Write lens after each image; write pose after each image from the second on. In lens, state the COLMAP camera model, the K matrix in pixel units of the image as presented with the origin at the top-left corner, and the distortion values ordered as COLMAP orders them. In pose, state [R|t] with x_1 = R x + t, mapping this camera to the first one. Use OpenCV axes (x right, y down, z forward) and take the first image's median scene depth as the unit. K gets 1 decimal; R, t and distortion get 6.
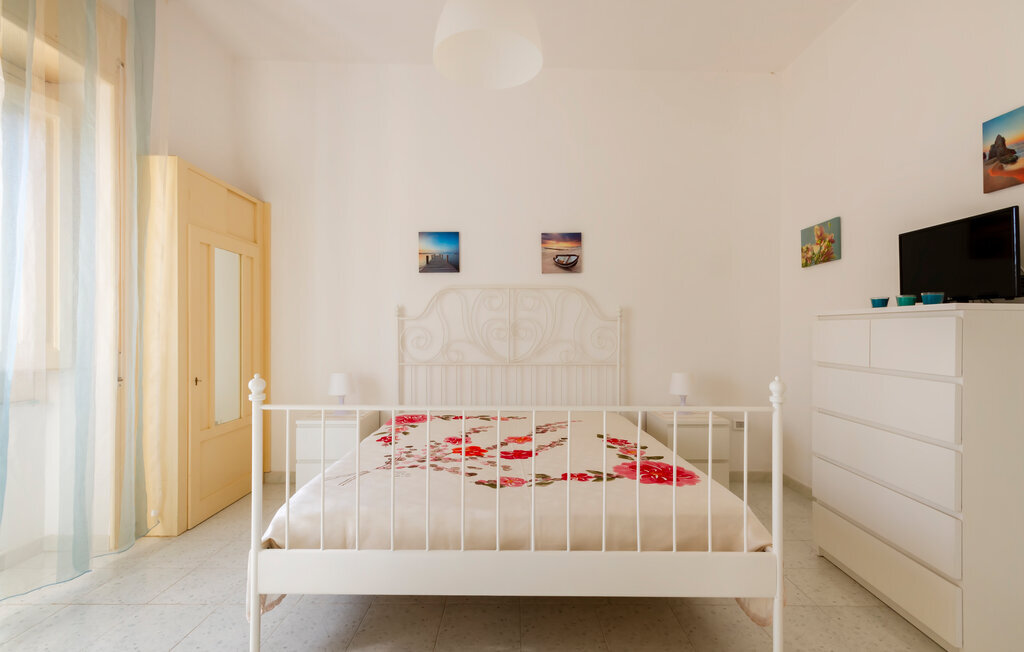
lens RADIAL K [[482.3, 0, 522.6], [0, 482.3, 327.9], [0, 0, 1]] dist [0.012519, 0.001462]
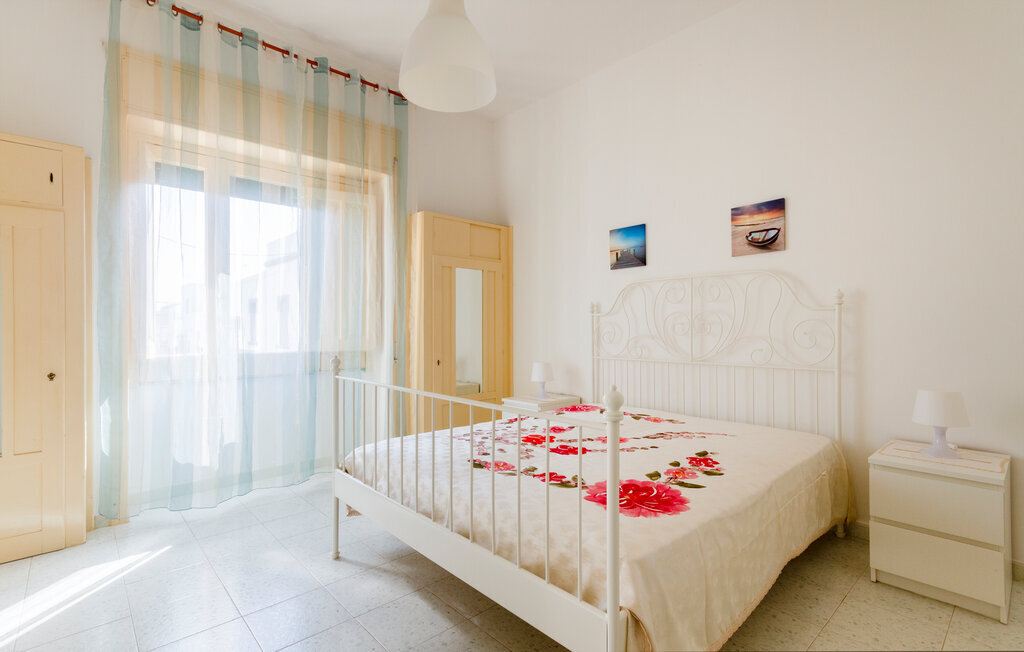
lens RADIAL K [[482.3, 0, 526.3], [0, 482.3, 329.4], [0, 0, 1]] dist [0.012519, 0.001462]
pose [[0.671394, -0.002924, -0.741095, 0.427462], [0.012726, 0.999890, 0.007584, 0.002422], [0.740991, -0.014523, 0.671358, 0.171109]]
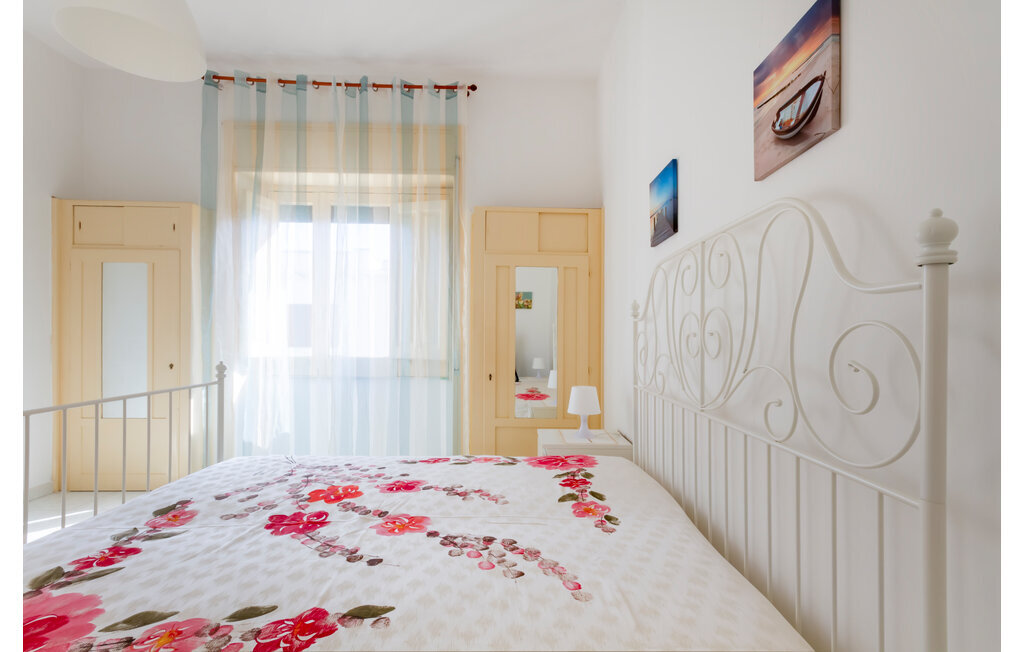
lens RADIAL K [[460.2, 0, 533.3], [0, 460.2, 330.9], [0, 0, 1]] dist [0.015679, -0.000792]
pose [[-0.010485, -0.016550, -0.999808, 0.395149], [-0.003747, 0.999857, -0.016512, 0.007085], [0.999938, 0.003573, -0.010546, 0.846214]]
